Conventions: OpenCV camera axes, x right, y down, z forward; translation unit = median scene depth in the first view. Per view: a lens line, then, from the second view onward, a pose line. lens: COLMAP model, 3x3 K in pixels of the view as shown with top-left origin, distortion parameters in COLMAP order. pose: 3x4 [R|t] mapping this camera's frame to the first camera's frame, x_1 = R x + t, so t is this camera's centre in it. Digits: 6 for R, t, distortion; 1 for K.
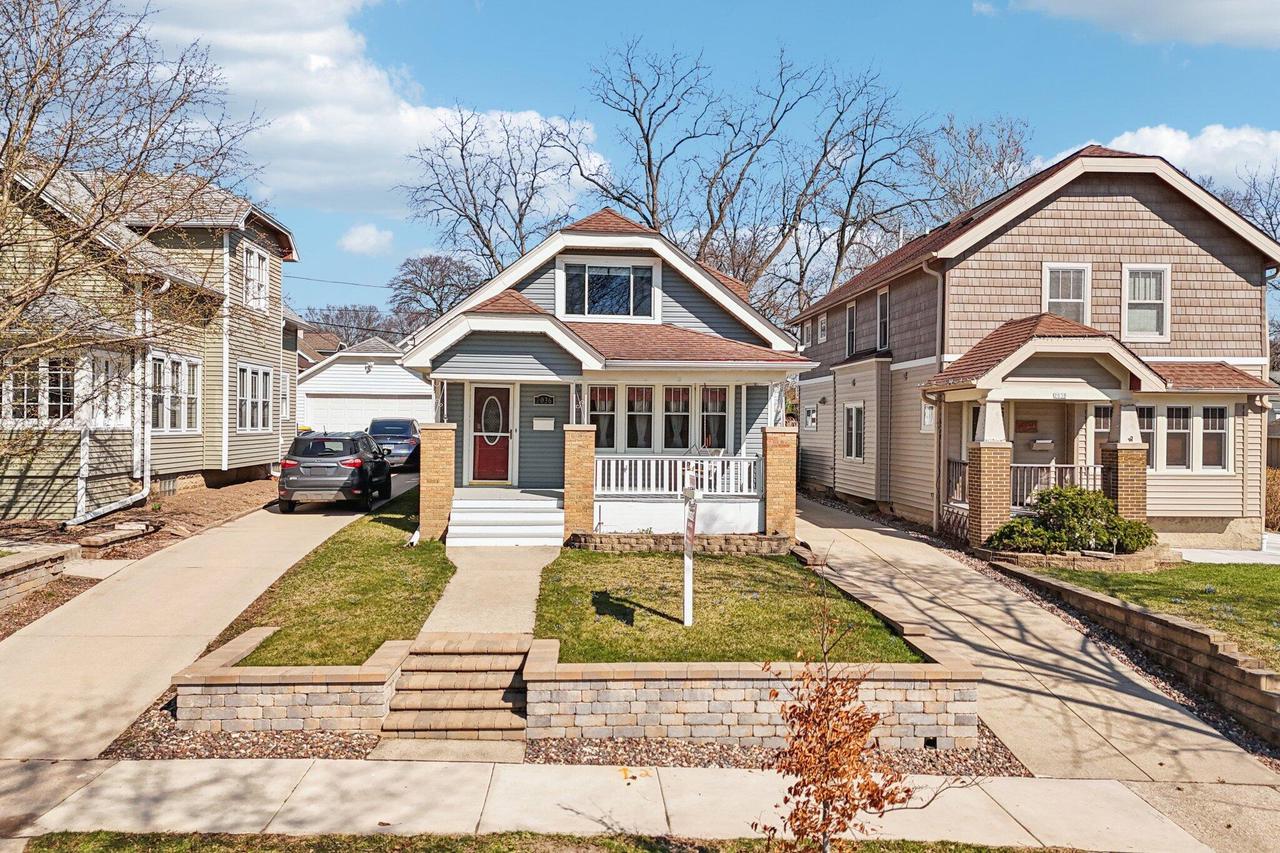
lens RADIAL K [[942.0, 0, 641.3], [0, 942.0, 404.2], [0, 0, 1]] dist [0.081617, -0.081845]
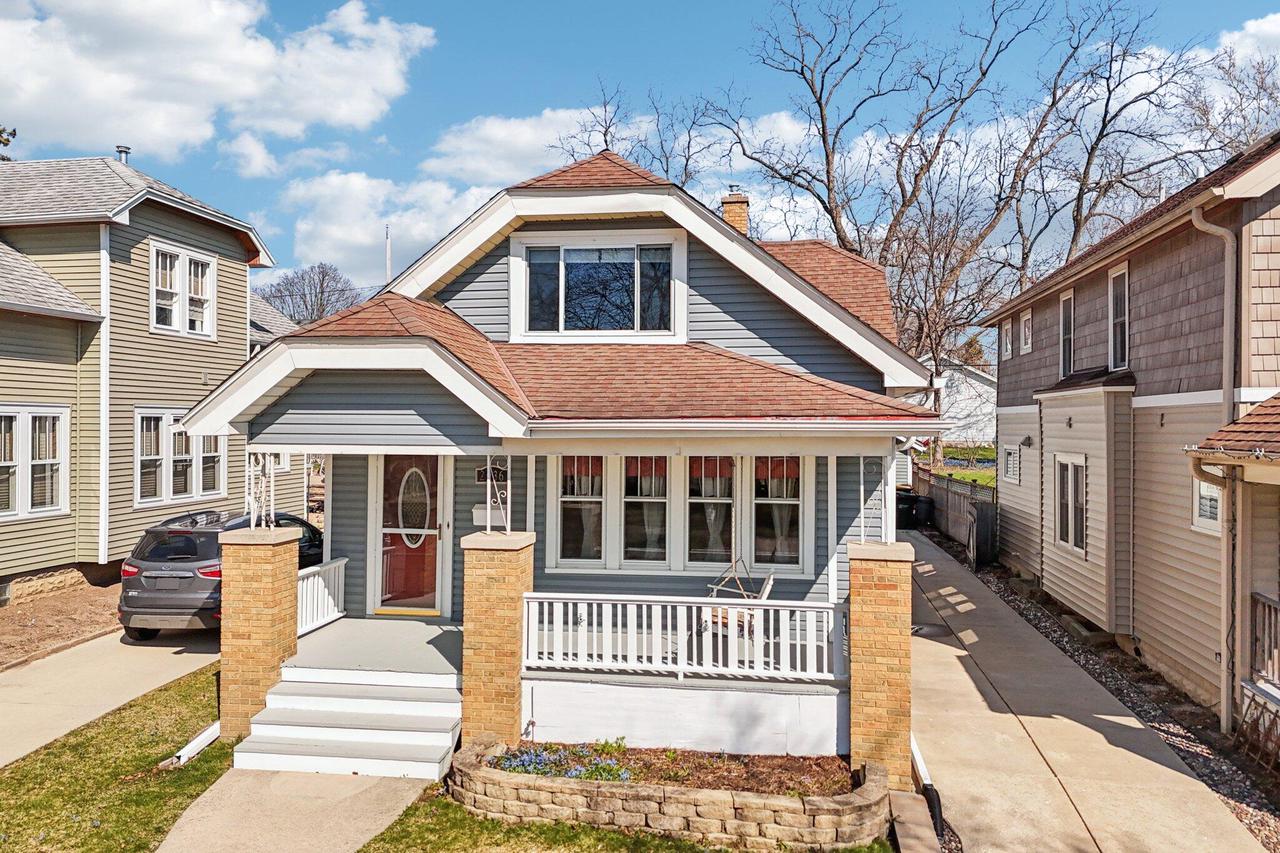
lens RADIAL K [[942.0, 0, 641.3], [0, 942.0, 404.2], [0, 0, 1]] dist [0.081617, -0.081845]
pose [[0.972011, -0.010736, -0.234690, 0.119885], [0.010676, 0.999942, -0.001524, -0.043725], [0.234693, -0.001025, 0.972069, 0.399603]]
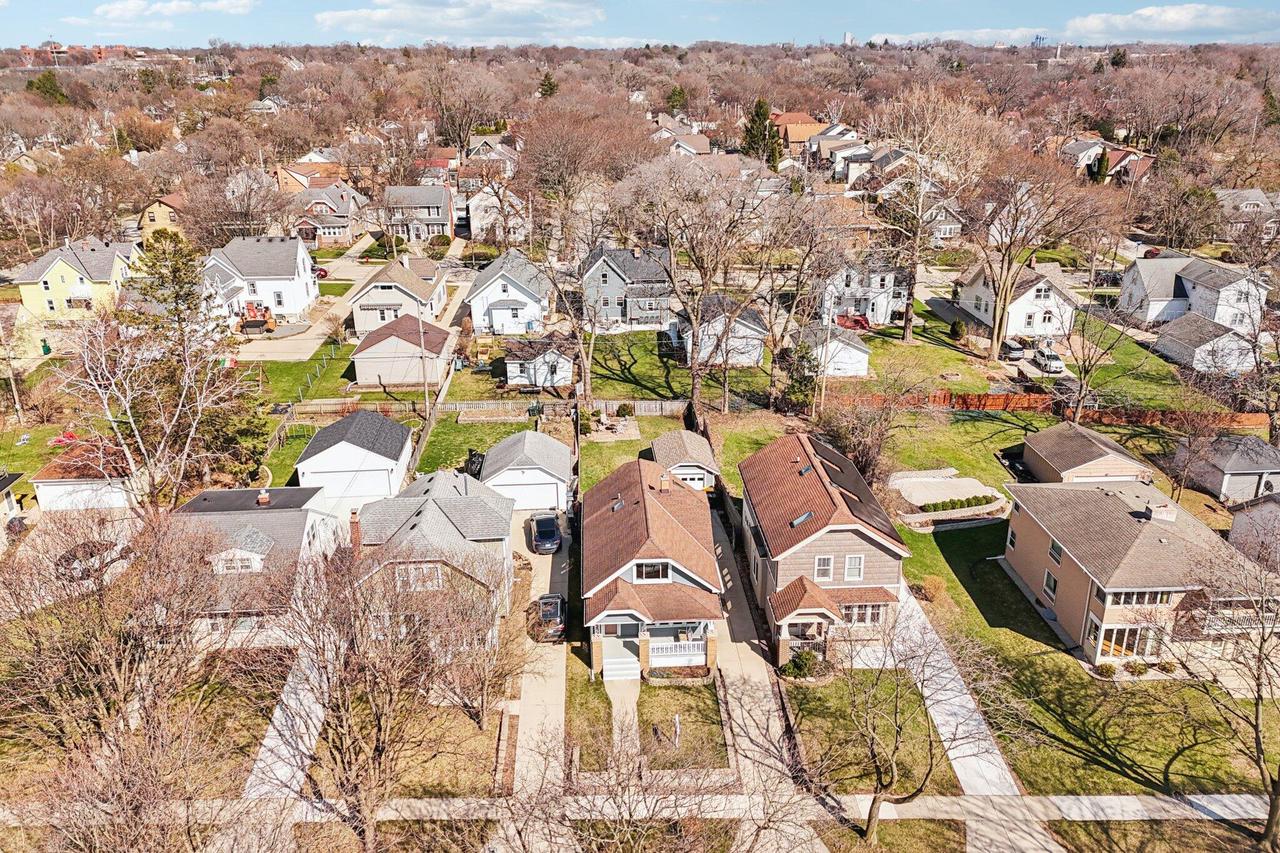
lens RADIAL K [[942.0, 0, 641.3], [0, 942.0, 404.2], [0, 0, 1]] dist [0.081617, -0.081845]
pose [[0.999509, -0.012347, -0.028808, 0.016868], [0.021985, 0.931285, 0.363628, -1.429100], [0.022339, -0.364083, 0.931098, -1.236800]]
